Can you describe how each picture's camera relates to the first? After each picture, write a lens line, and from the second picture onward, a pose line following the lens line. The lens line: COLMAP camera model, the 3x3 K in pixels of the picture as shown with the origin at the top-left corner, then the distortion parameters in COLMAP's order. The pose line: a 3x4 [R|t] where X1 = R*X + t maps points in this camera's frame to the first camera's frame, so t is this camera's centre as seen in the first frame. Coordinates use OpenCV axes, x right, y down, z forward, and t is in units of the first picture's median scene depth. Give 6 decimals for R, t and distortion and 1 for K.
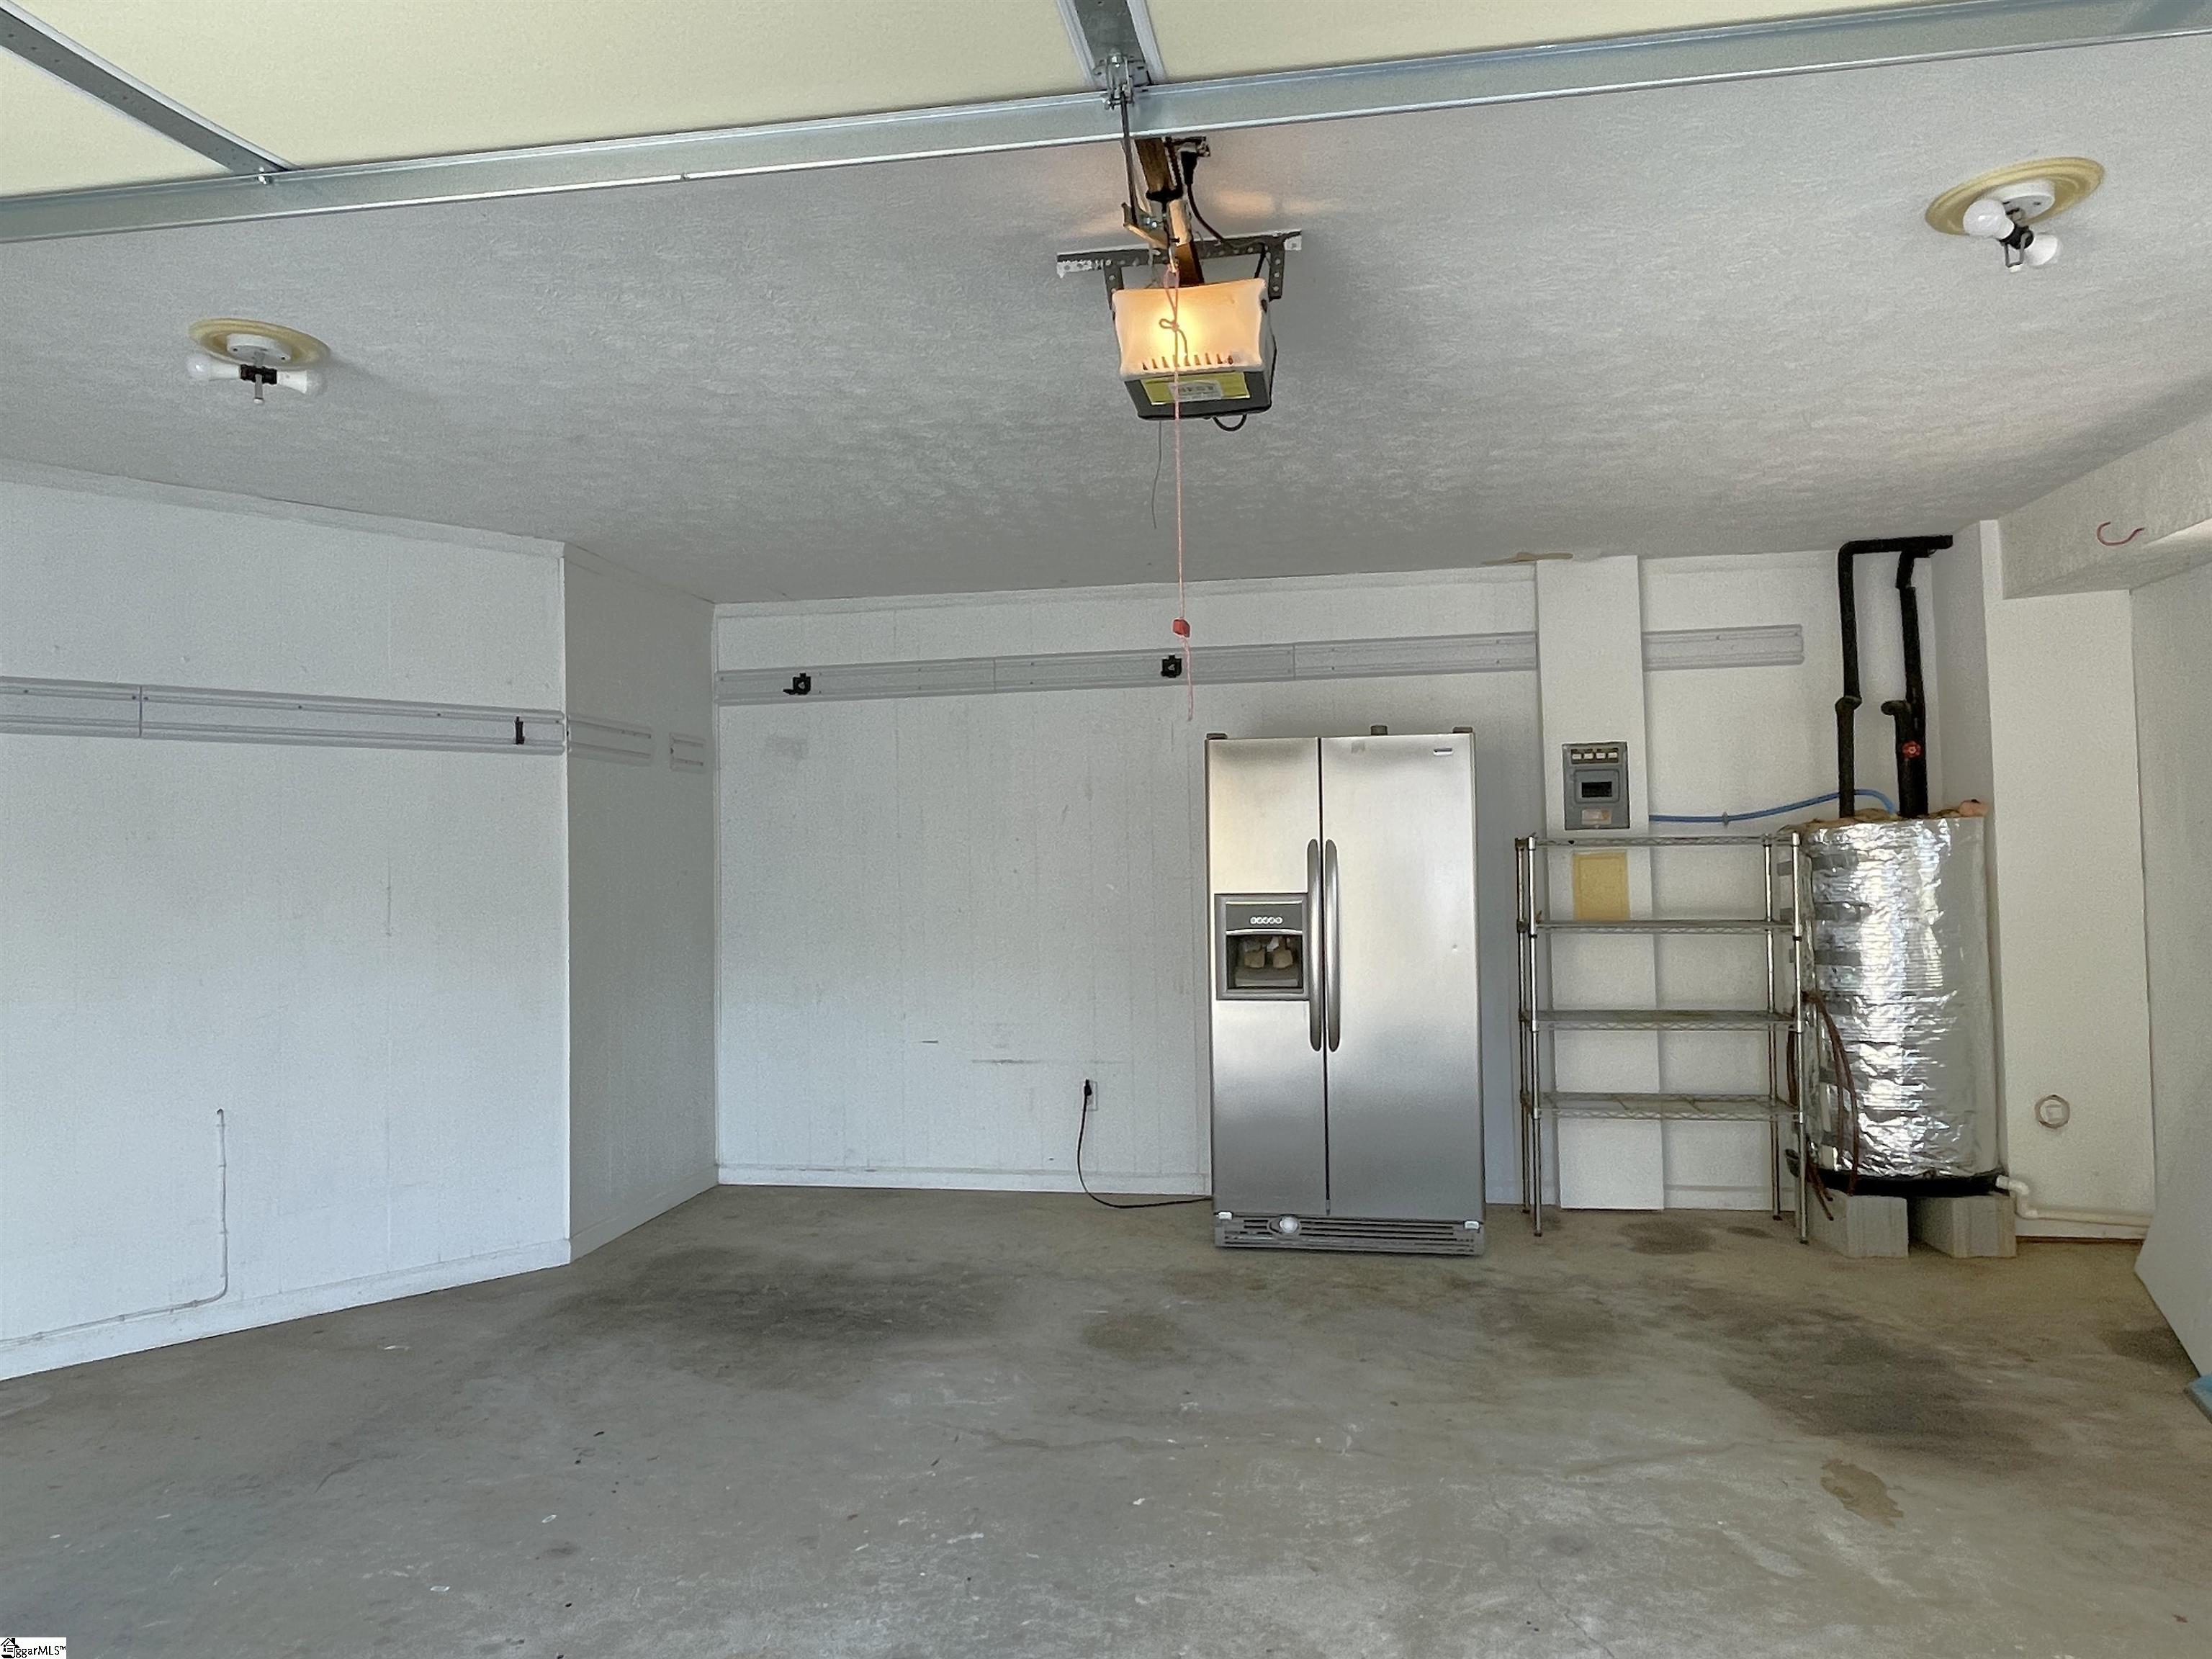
lens RADIAL K [[1423.9, 0, 1114.7], [0, 1423.9, 827.6], [0, 0, 1]] dist [0.004111, -0.000183]
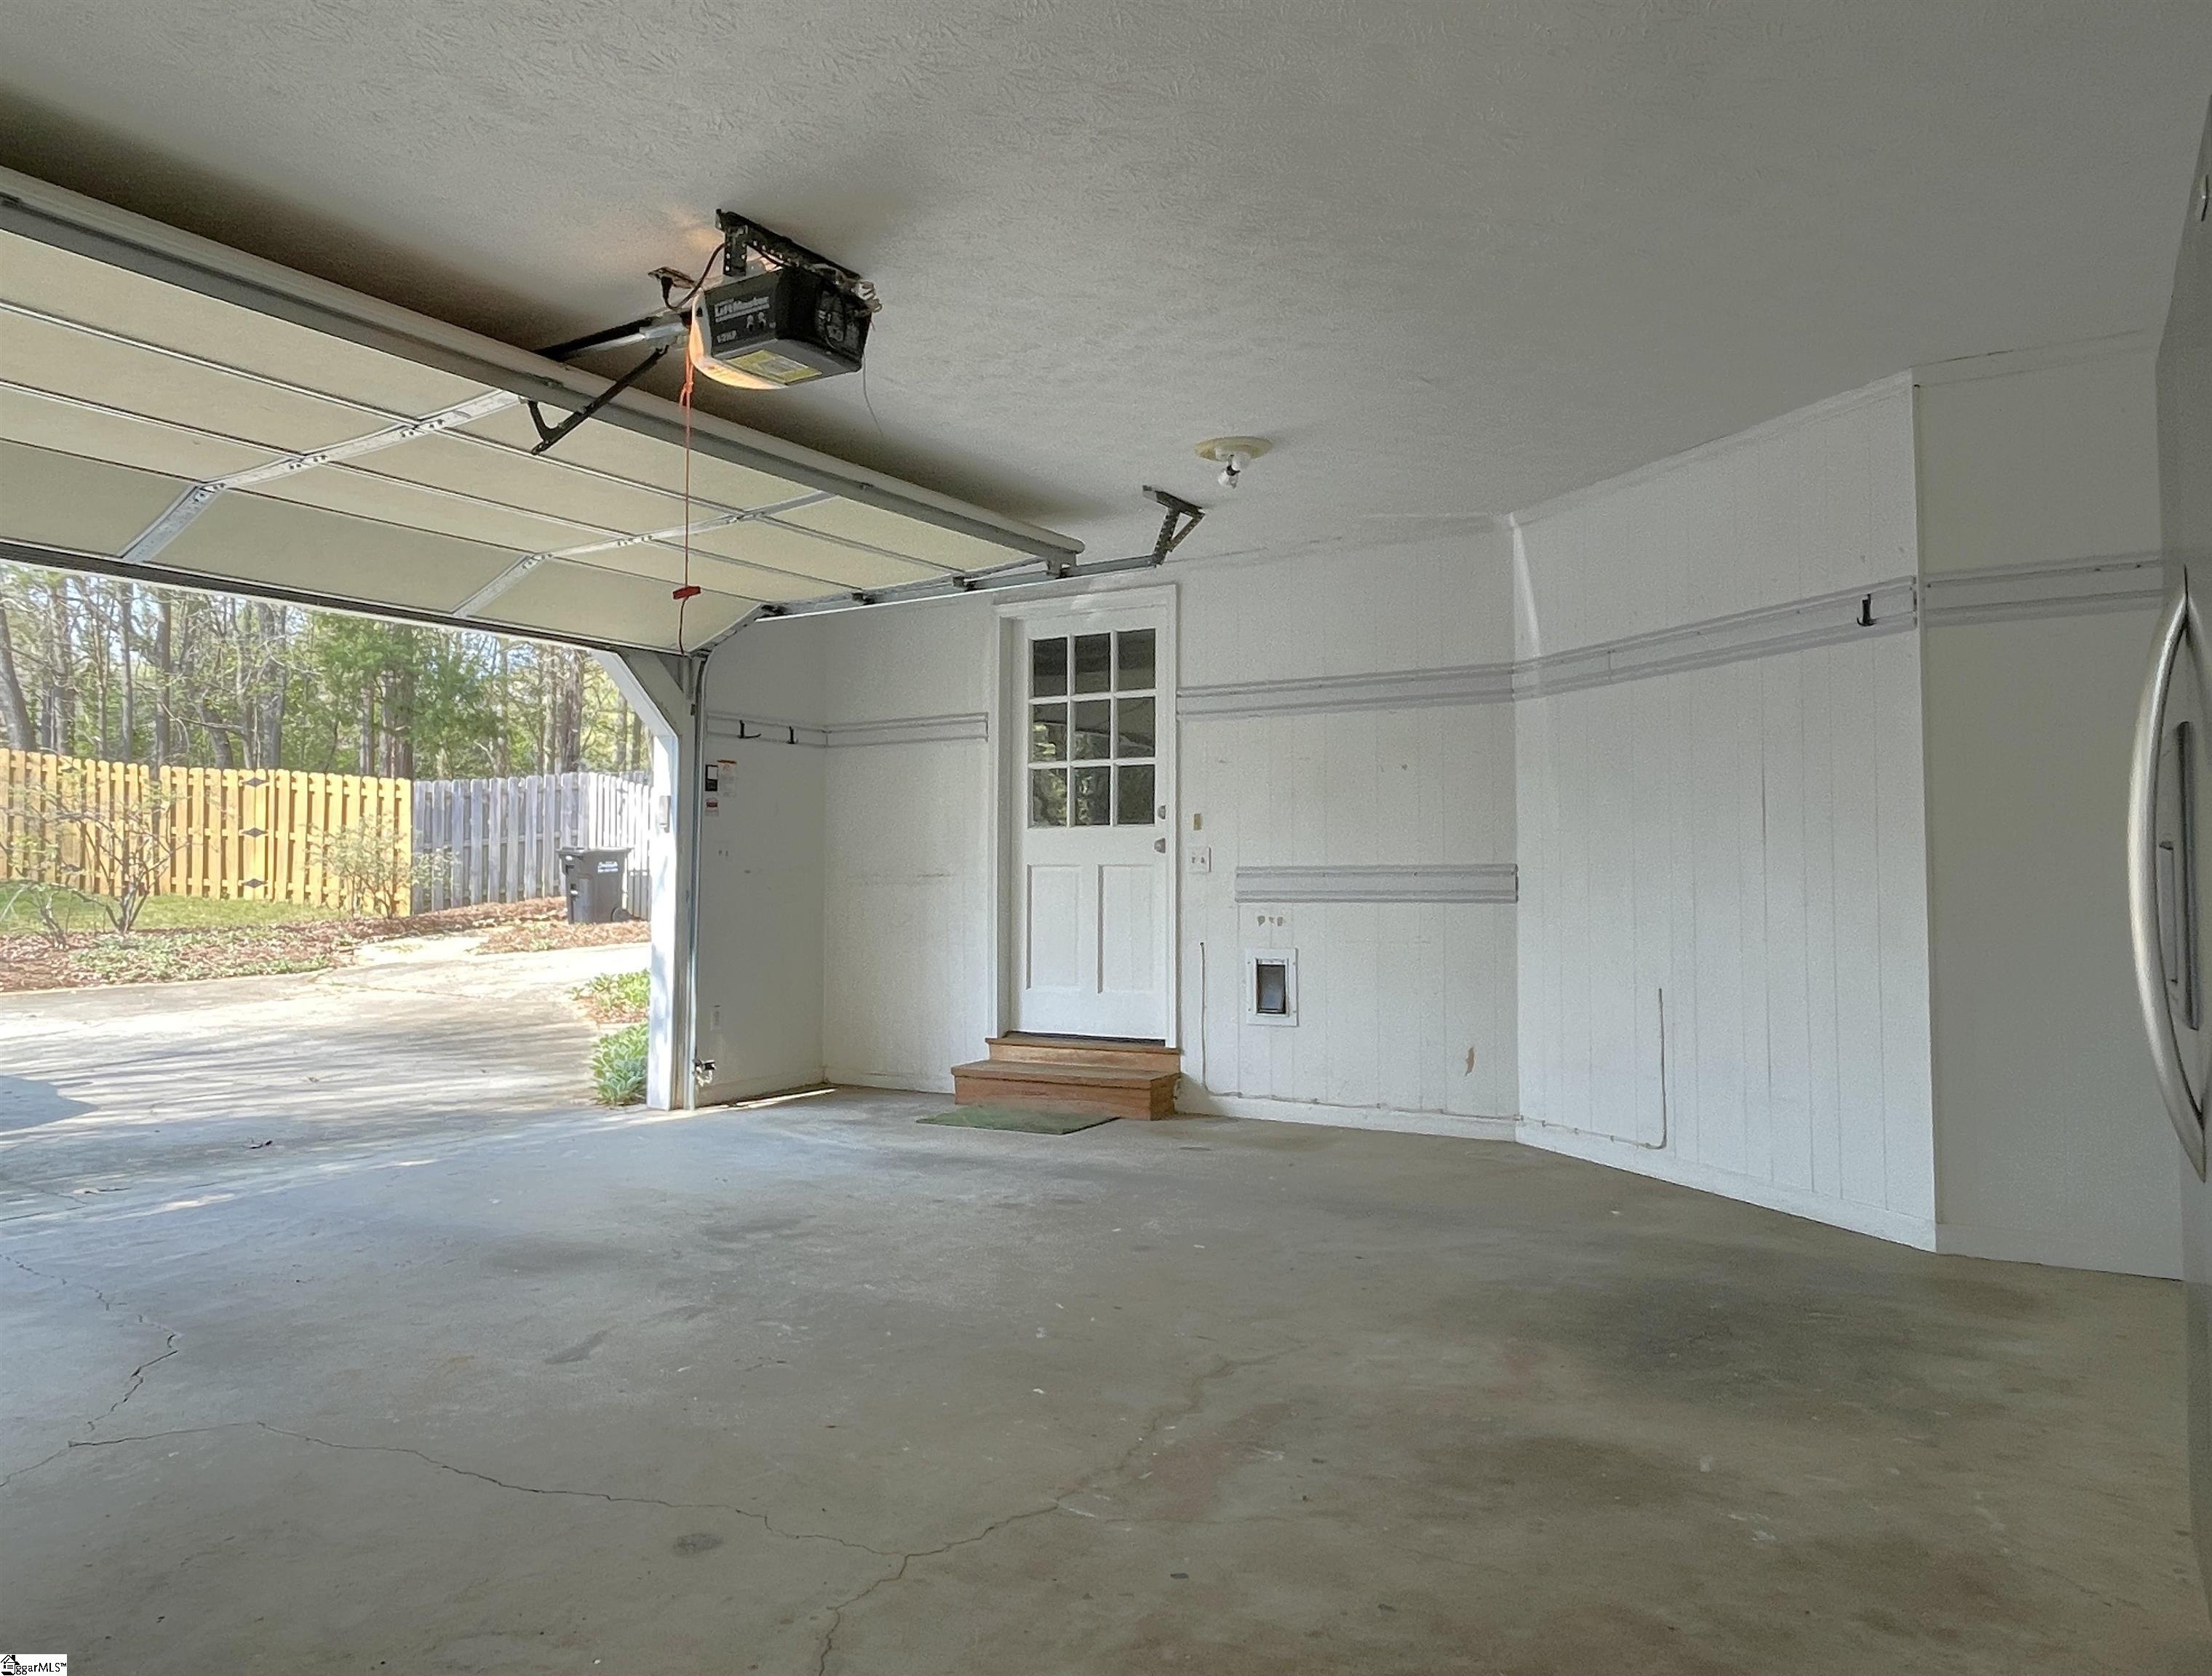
lens RADIAL K [[1527.6, 0, 1113.3], [0, 1527.6, 831.3], [0, 0, 1]] dist [0.000421, -0.000421]
pose [[-0.395277, -0.013943, -0.918456, 0.728774], [0.033353, 0.999008, -0.029520, 0.092497], [0.917956, -0.042302, -0.394420, 1.115896]]
